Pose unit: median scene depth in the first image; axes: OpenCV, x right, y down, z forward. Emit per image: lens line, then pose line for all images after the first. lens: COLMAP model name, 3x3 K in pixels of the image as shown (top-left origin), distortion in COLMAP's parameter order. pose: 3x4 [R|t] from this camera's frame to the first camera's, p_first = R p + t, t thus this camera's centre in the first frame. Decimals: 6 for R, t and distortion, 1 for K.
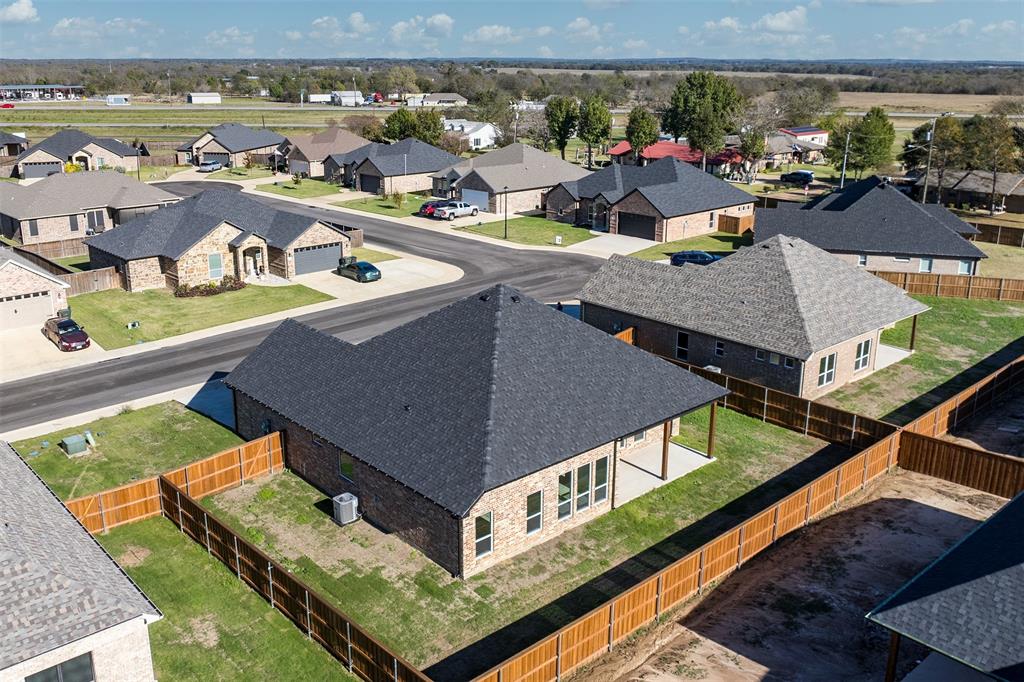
lens RADIAL K [[906.4, 0, 514.4], [0, 906.4, 340.6], [0, 0, 1]] dist [-0.006226, -0.046492]
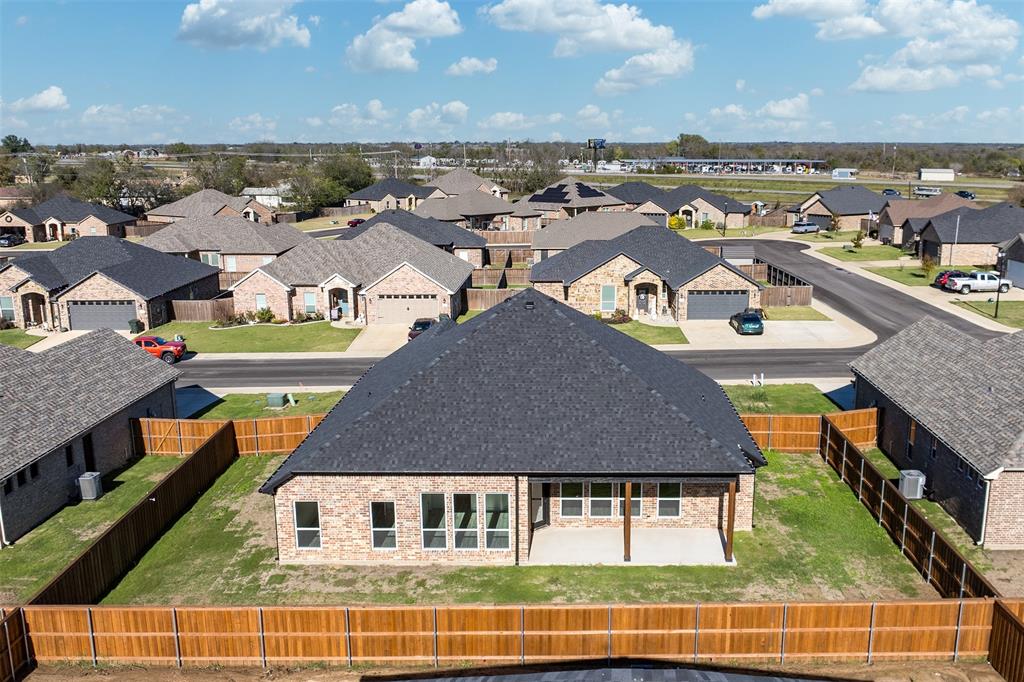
lens RADIAL K [[976.7, 0, 551.1], [0, 976.7, 380.4], [0, 0, 1]] dist [-0.027228, 0.000000]
pose [[0.735848, 0.155320, -0.659093, 0.334950], [-0.195505, 0.980619, 0.012817, 0.004206], [0.648310, 0.119425, 0.751952, 0.172432]]
